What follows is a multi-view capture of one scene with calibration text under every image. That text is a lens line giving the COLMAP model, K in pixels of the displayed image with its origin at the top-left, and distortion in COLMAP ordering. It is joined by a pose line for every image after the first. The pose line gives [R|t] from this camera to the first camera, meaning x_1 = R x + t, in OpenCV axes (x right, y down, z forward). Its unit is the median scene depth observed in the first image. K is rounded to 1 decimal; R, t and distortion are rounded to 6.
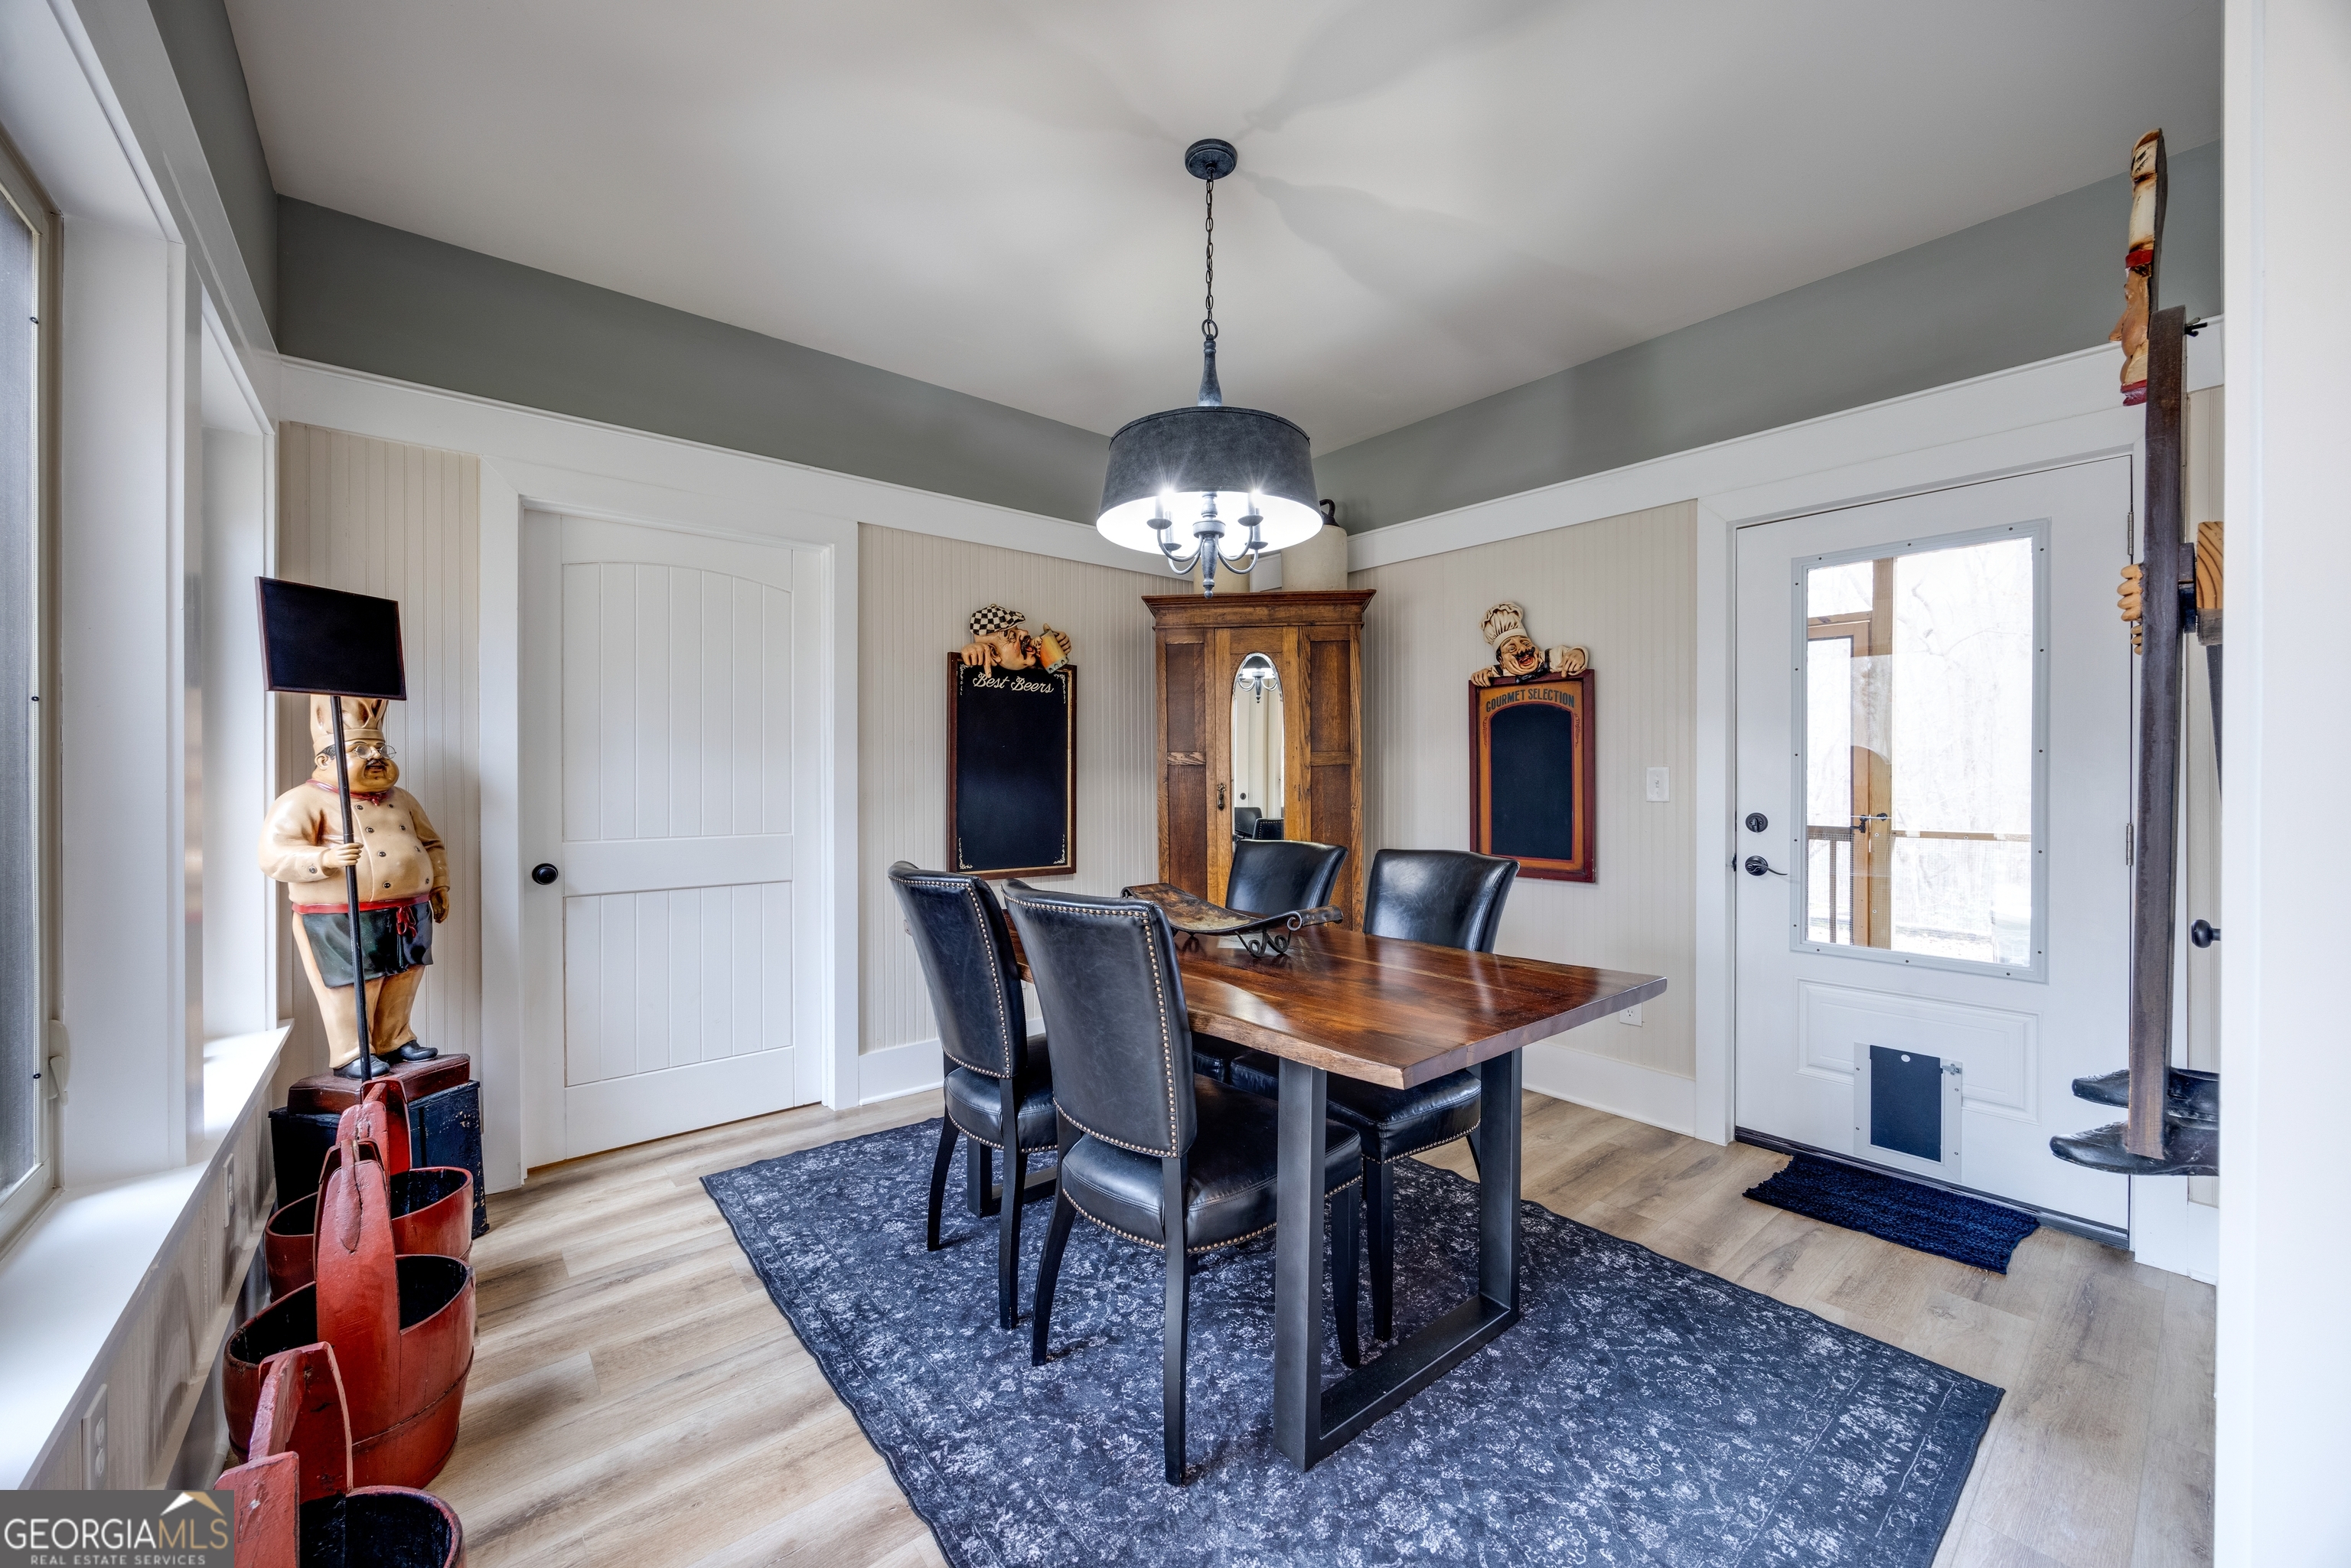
lens RADIAL K [[891.2, 0, 1180.5], [0, 891.2, 776.5], [0, 0, 1]] dist [-0.007117, -0.000060]
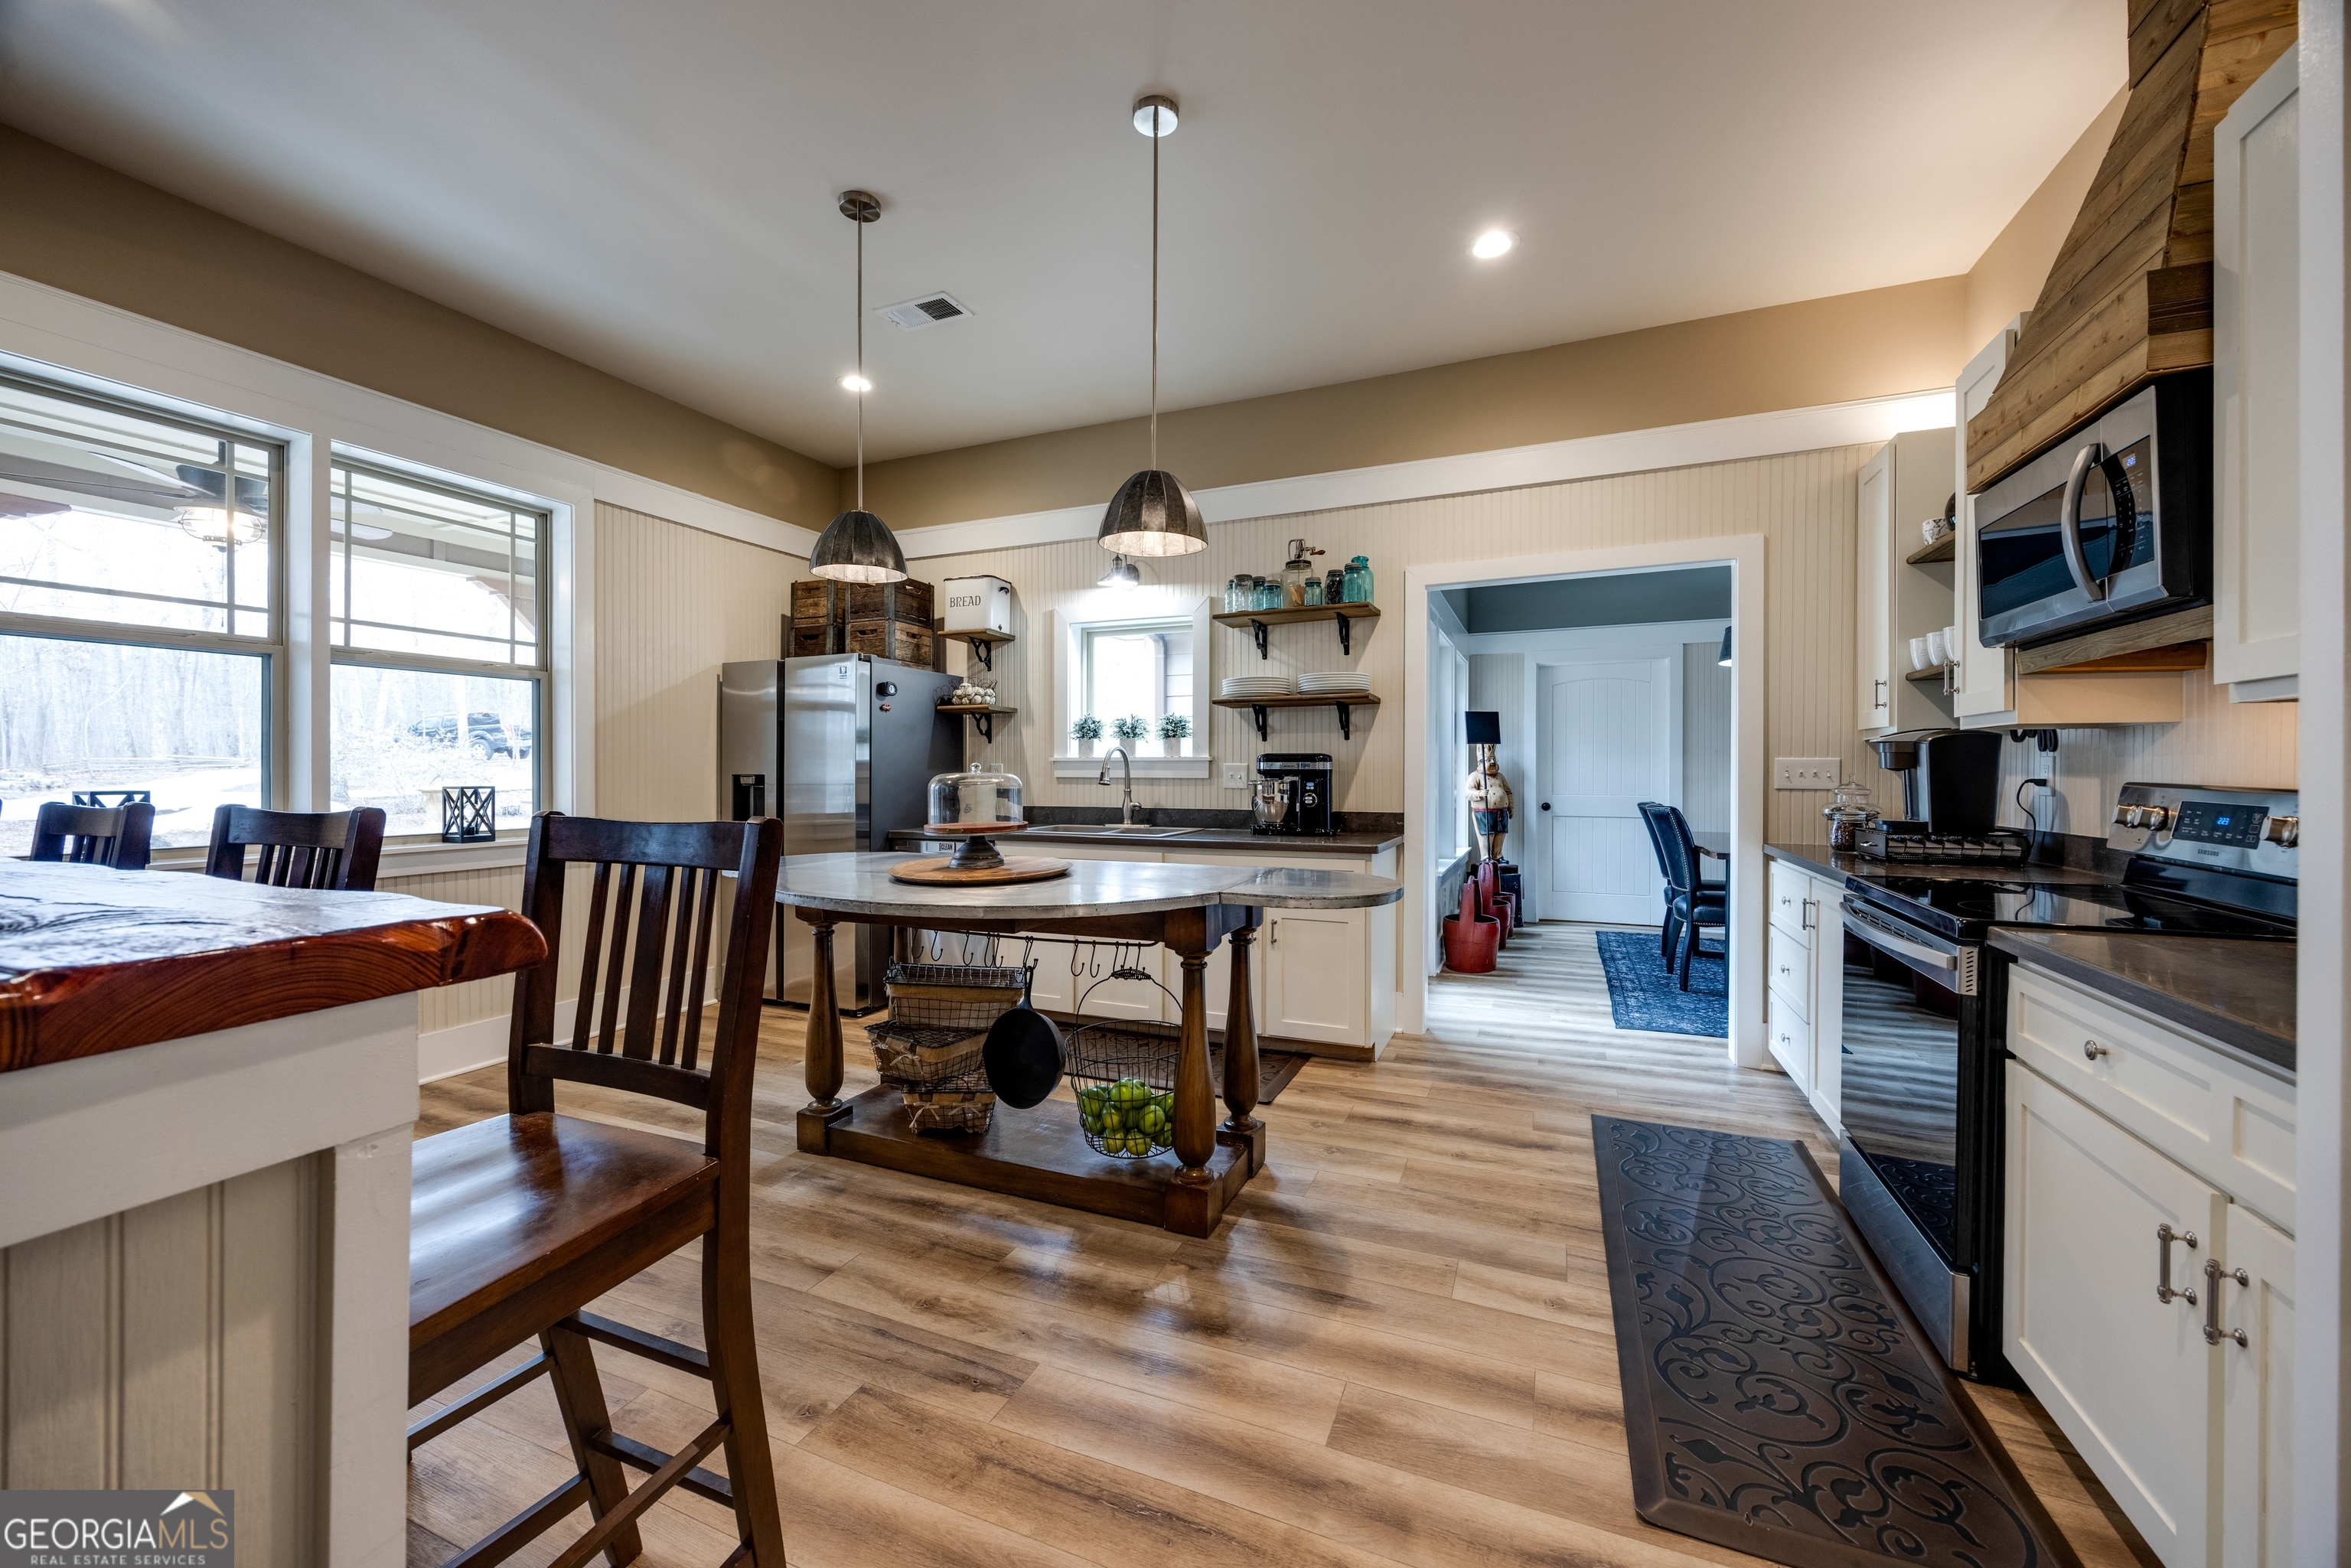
lens RADIAL K [[891.2, 0, 1172.6], [0, 891.2, 774.6], [0, 0, 1]] dist [-0.007117, -0.000060]
pose [[0.447180, 0.010448, -0.894383, 1.366734], [-0.000420, 0.999934, 0.011471, -0.015701], [0.894444, -0.004754, 0.447155, -1.384437]]
